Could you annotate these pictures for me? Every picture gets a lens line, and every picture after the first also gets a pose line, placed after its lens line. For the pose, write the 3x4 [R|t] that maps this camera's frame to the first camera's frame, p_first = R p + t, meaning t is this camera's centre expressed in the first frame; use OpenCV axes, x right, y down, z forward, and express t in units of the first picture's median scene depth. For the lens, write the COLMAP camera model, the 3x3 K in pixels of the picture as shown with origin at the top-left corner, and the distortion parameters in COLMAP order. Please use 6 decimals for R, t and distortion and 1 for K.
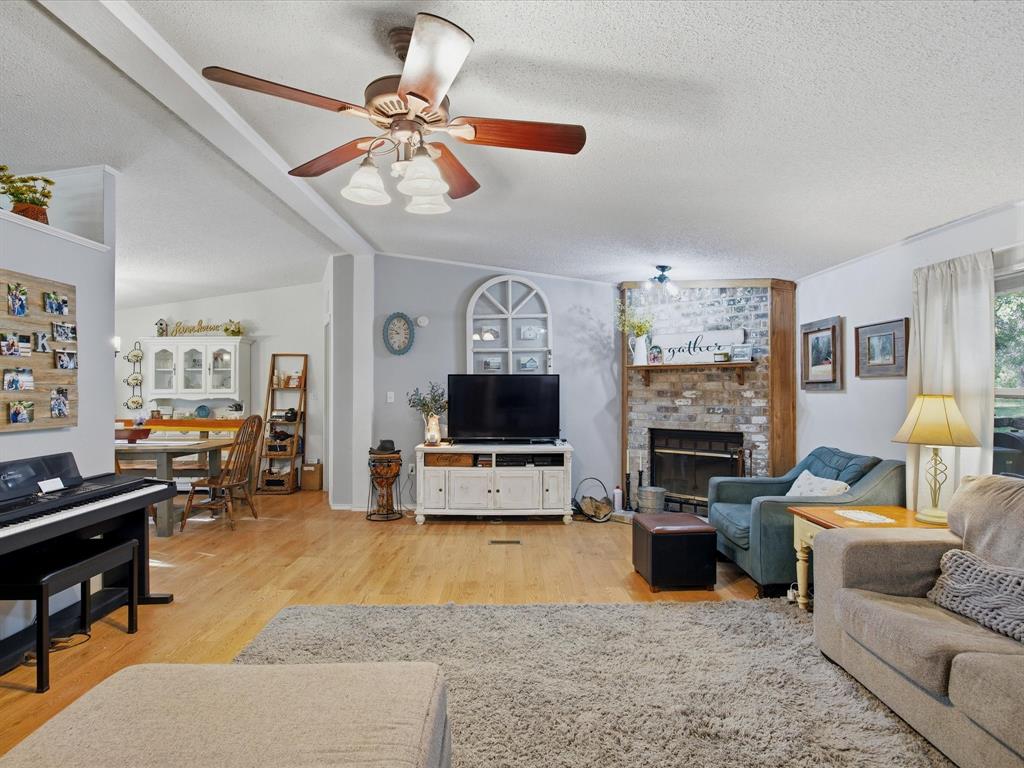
lens RADIAL K [[536.2, 0, 532.0], [0, 536.2, 386.3], [0, 0, 1]] dist [-0.004476, 0.004027]
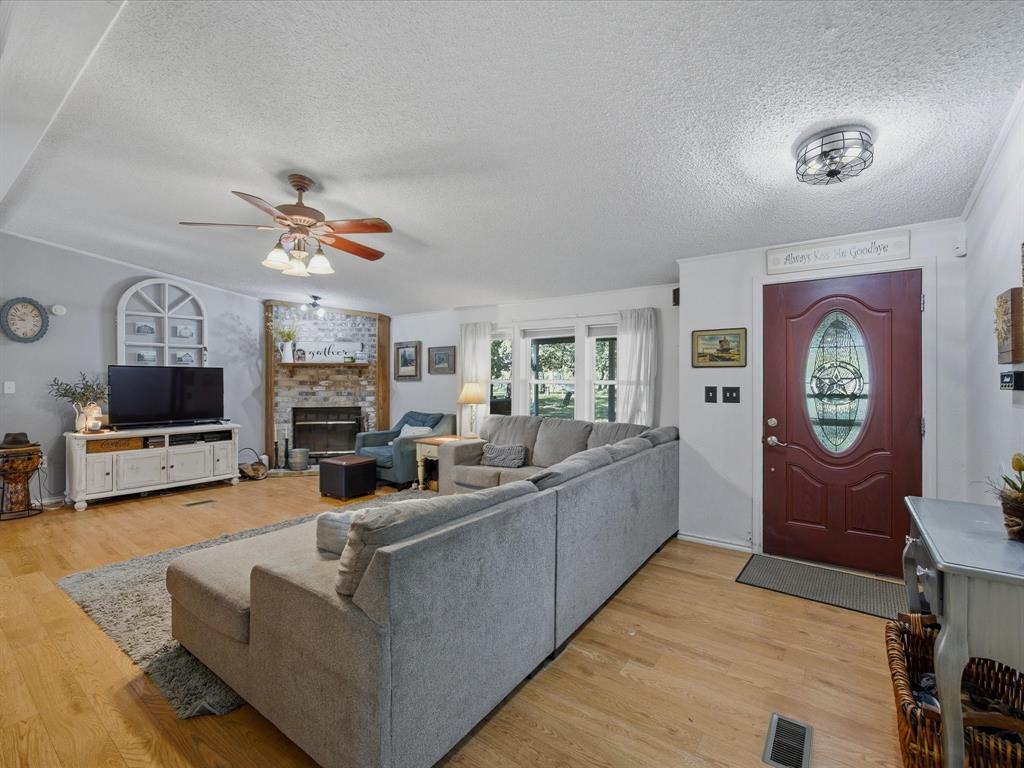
lens RADIAL K [[452.0, 0, 509.9], [0, 452.0, 381.5], [0, 0, 1]] dist [-0.005429, 0.000876]
pose [[0.615996, 0.000141, 0.787750, -0.358764], [-0.003918, 0.999988, 0.002885, 0.004360], [-0.787740, -0.004863, 0.615989, -0.168644]]
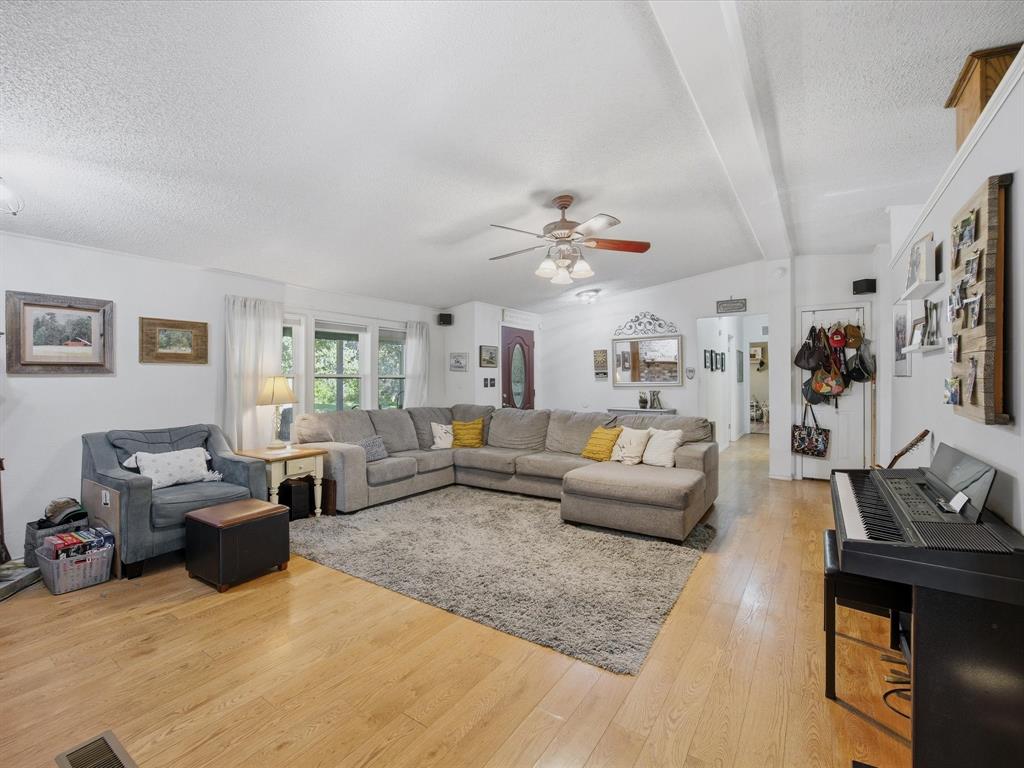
lens RADIAL K [[452.0, 0, 515.9], [0, 452.0, 380.0], [0, 0, 1]] dist [-0.005429, 0.000876]
pose [[-0.805709, 0.006658, 0.592275, -0.414193], [0.007161, 0.999973, -0.001500, 0.019849], [-0.592269, 0.003032, -0.805735, 0.931117]]
